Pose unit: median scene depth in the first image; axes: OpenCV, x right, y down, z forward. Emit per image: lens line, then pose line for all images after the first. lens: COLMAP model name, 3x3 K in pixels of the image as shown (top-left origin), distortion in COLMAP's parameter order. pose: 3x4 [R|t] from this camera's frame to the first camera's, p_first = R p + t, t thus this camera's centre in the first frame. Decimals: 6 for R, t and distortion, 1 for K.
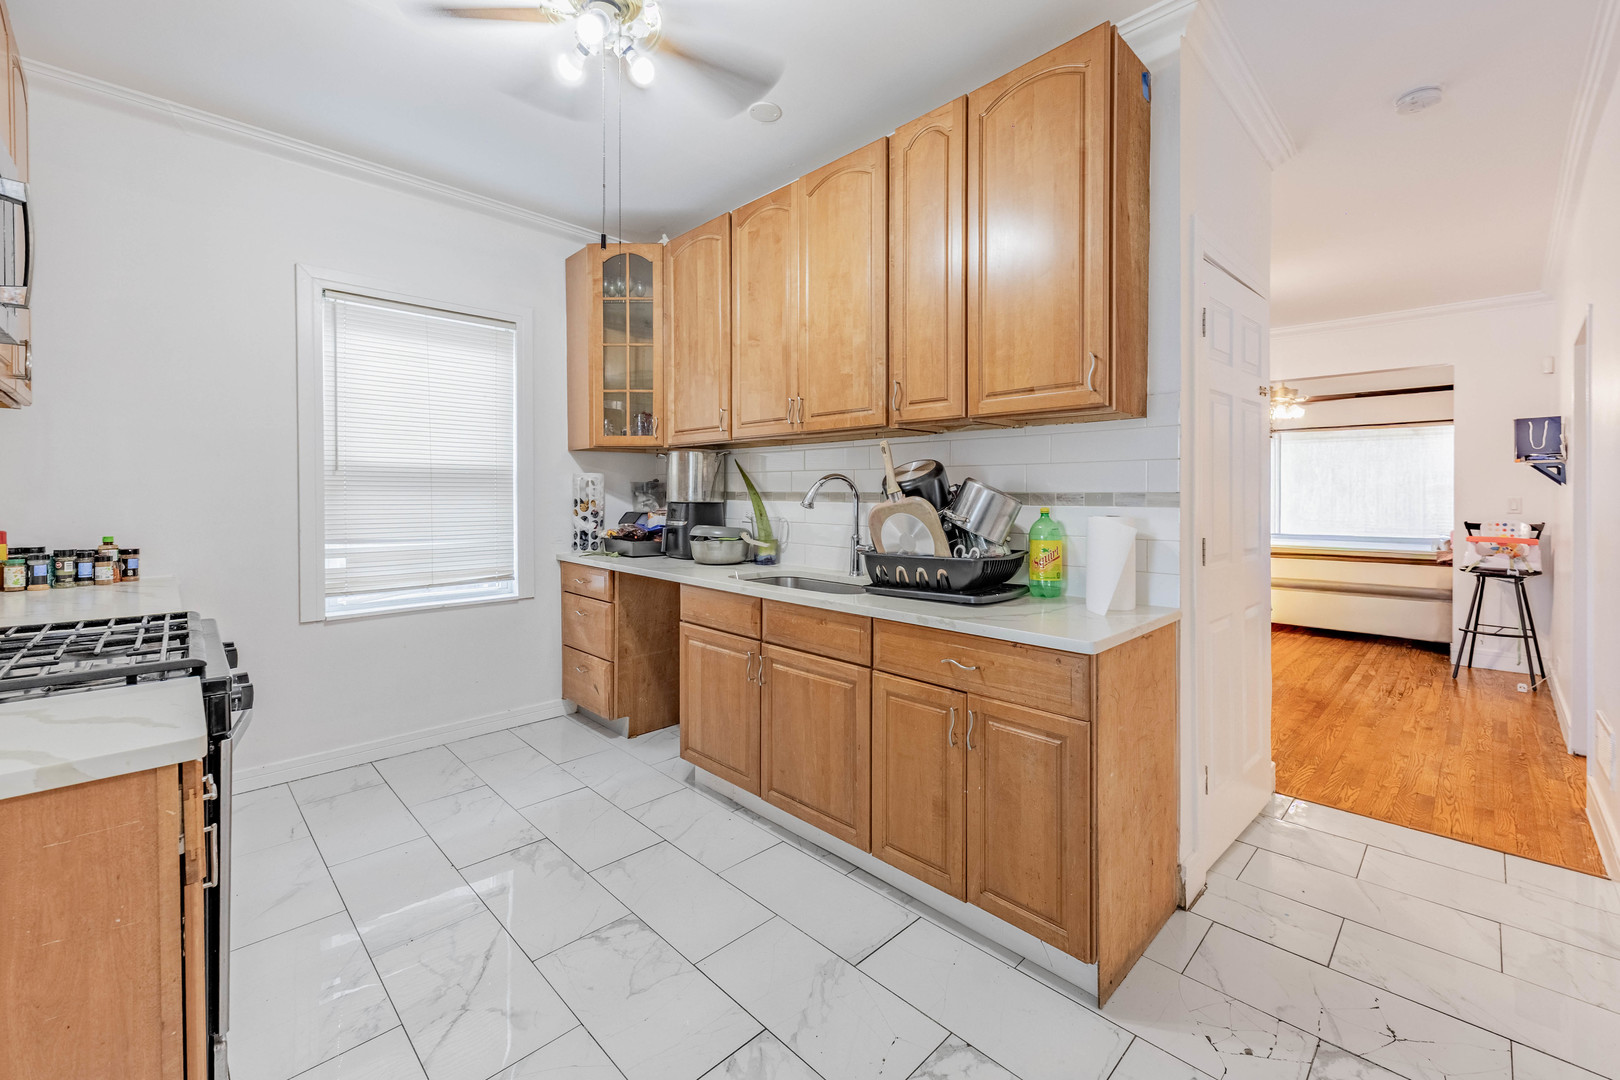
lens RADIAL K [[668.4, 0, 806.8], [0, 668.4, 519.5], [0, 0, 1]] dist [0.001030, -0.000510]
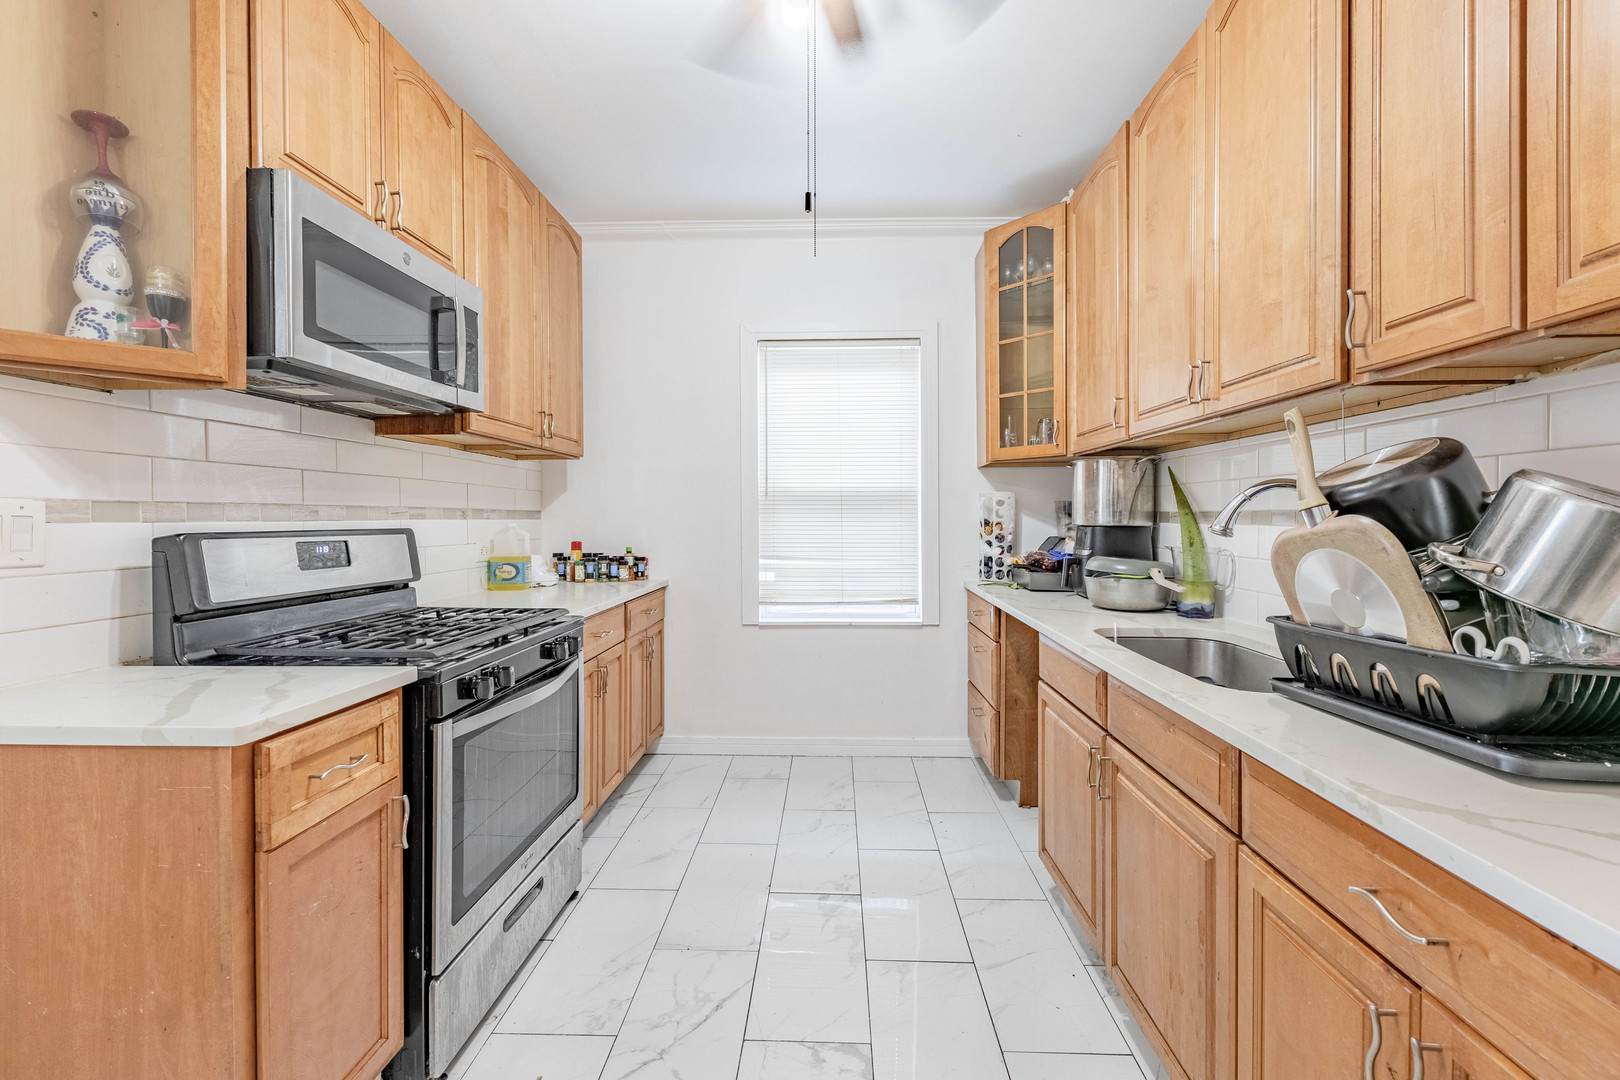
lens RADIAL K [[653.7, 0, 813.0], [0, 653.7, 534.0], [0, 0, 1]] dist [0.009725, -0.002772]
pose [[0.687678, 0.015129, -0.725858, 0.170690], [-0.024182, 0.999705, -0.002074, -0.007263], [0.725613, 0.018979, 0.687841, 0.279946]]
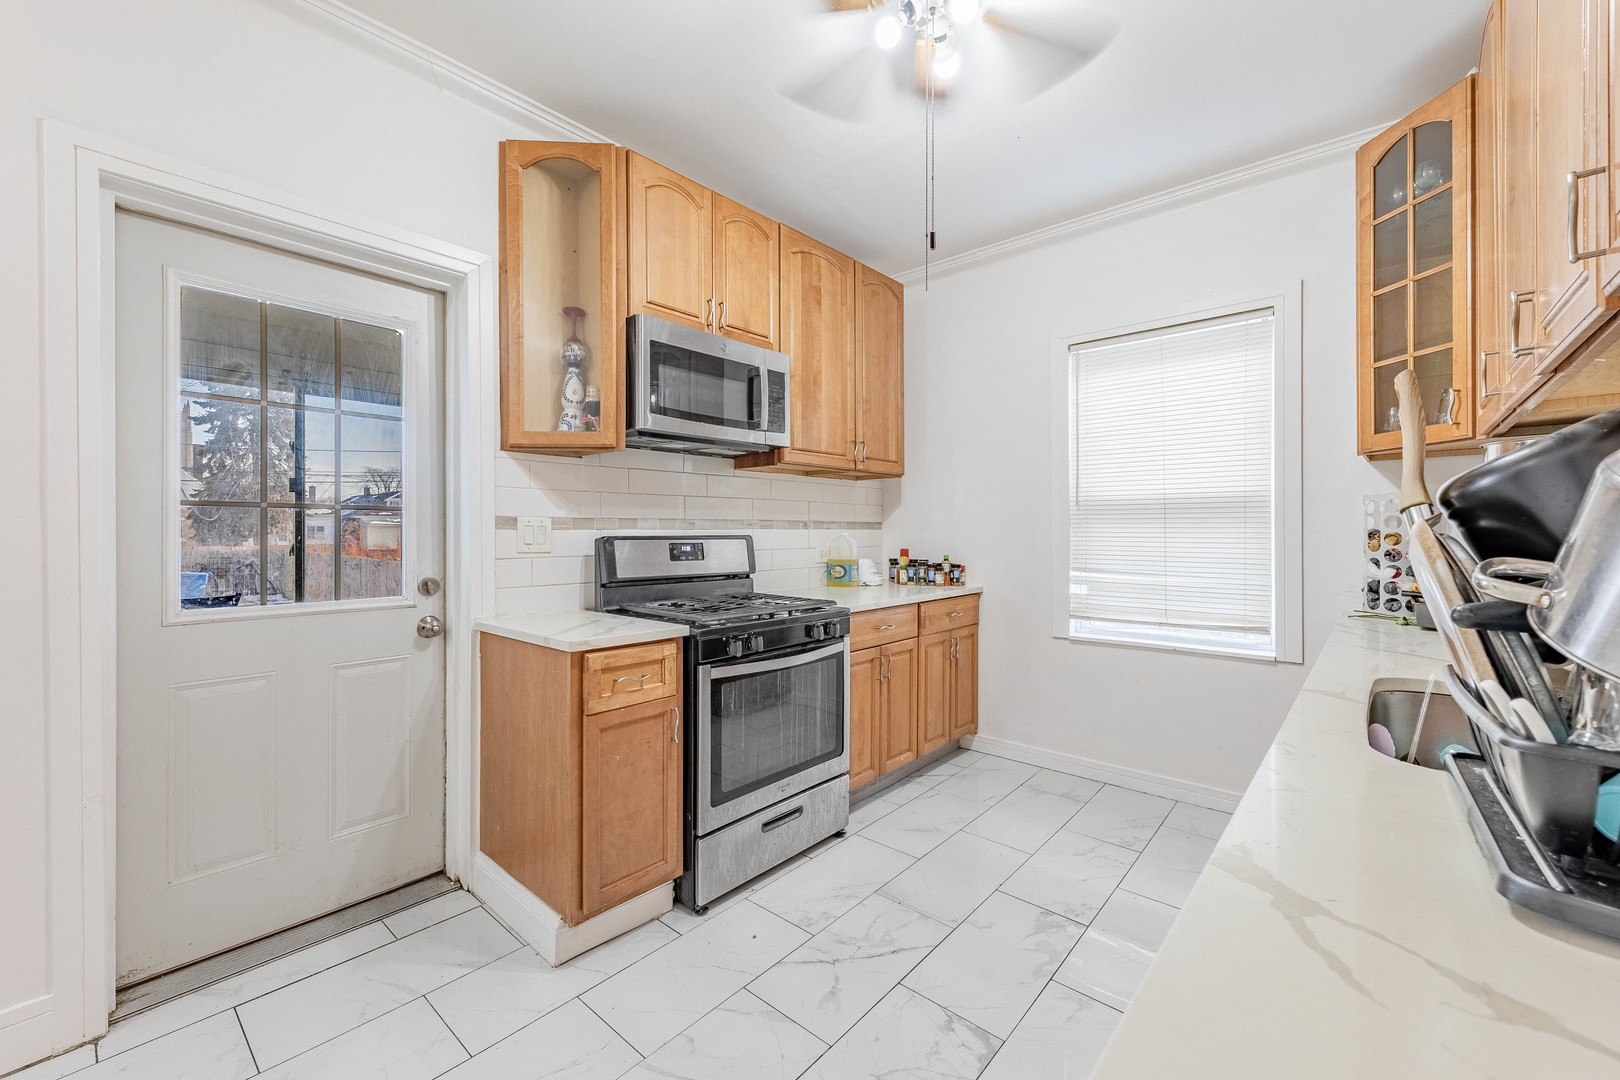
lens RADIAL K [[651.1, 0, 802.9], [0, 651.1, 546.7], [0, 0, 1]] dist [0.003017, 0.000322]
pose [[0.065479, 0.023523, -0.997577, 0.342278], [-0.036785, 0.999099, 0.021144, -0.010893], [0.997176, 0.035311, 0.066285, 0.472631]]
